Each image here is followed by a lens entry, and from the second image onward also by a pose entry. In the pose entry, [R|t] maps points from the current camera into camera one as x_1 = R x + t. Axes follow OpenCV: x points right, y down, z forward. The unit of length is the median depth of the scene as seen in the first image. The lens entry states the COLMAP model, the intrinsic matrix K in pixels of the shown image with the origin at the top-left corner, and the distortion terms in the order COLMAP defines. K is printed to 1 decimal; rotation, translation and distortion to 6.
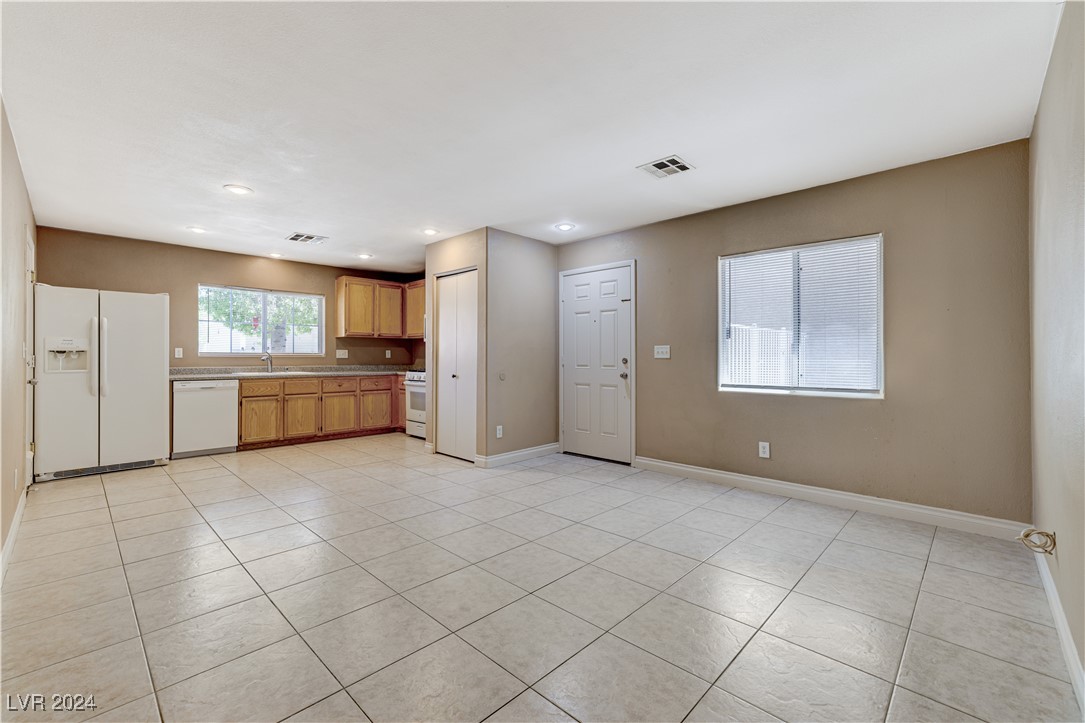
lens RADIAL K [[462.7, 0, 543.1], [0, 462.7, 358.0], [0, 0, 1]] dist [-0.024976, 0.011380]
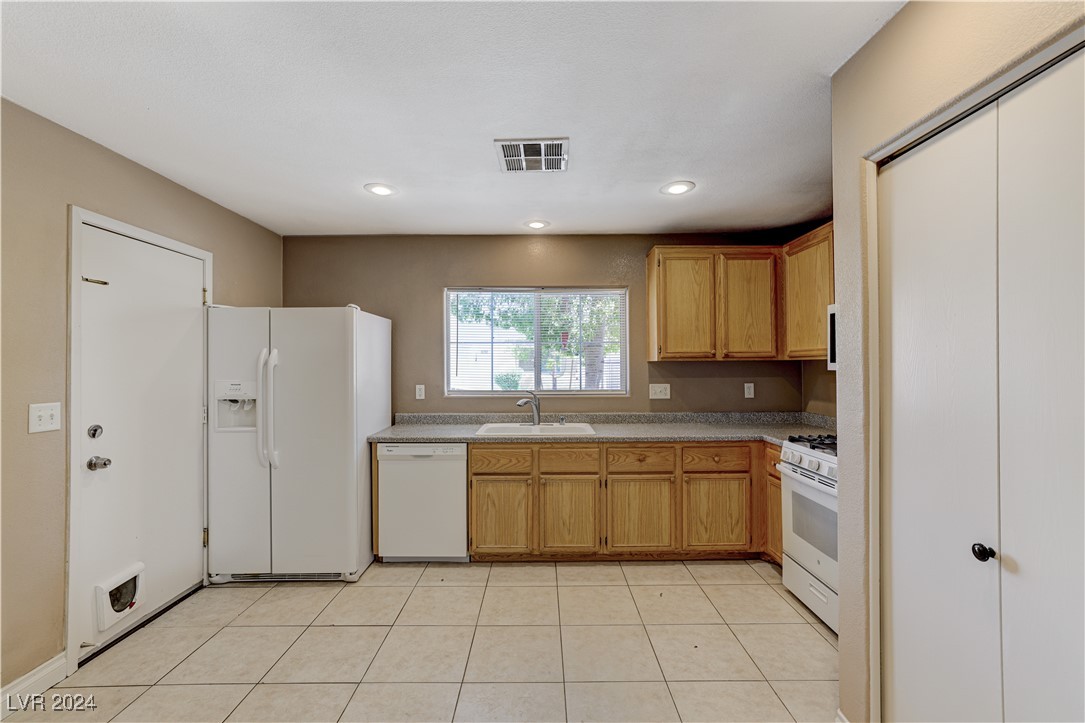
lens RADIAL K [[462.7, 0, 546.2], [0, 462.7, 358.8], [0, 0, 1]] dist [-0.024976, 0.011380]
pose [[0.697961, -0.011676, -0.716041, -0.178195], [0.003351, 0.999909, -0.013038, -0.053037], [0.716128, 0.006700, 0.697937, 0.678117]]
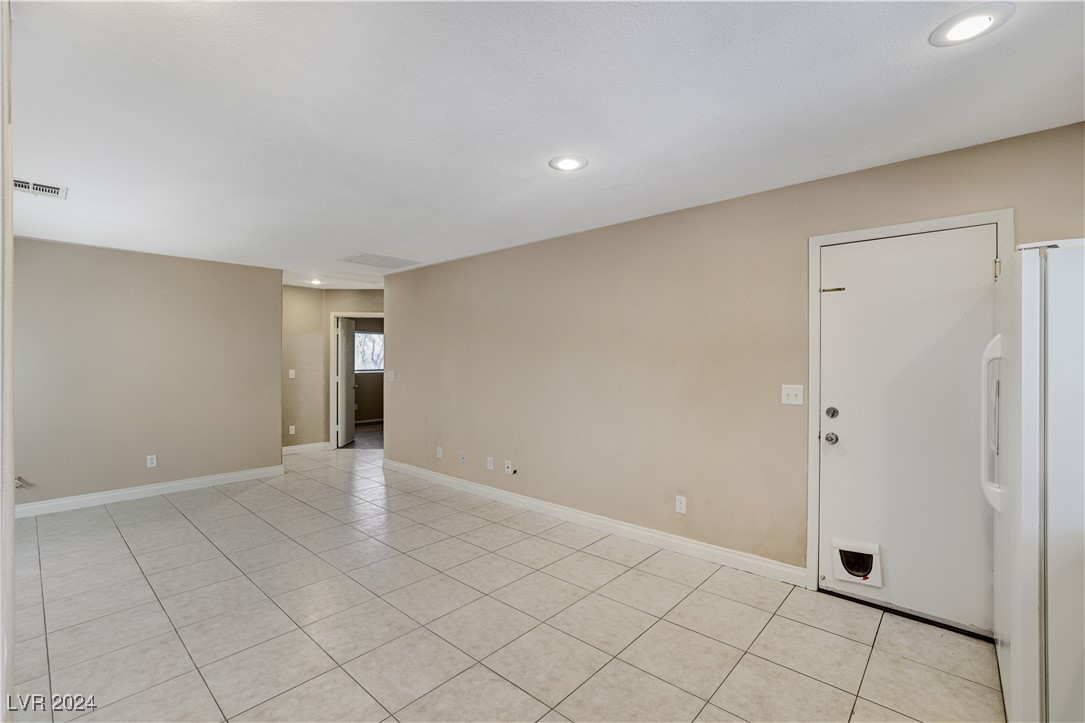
lens RADIAL K [[462.7, 0, 535.0], [0, 462.7, 361.1], [0, 0, 1]] dist [-0.024976, 0.011380]
pose [[-0.999561, -0.006039, -0.028989, -0.415071], [-0.005915, 0.999973, -0.004348, -0.046983], [0.029015, -0.004174, -0.999570, 1.175835]]
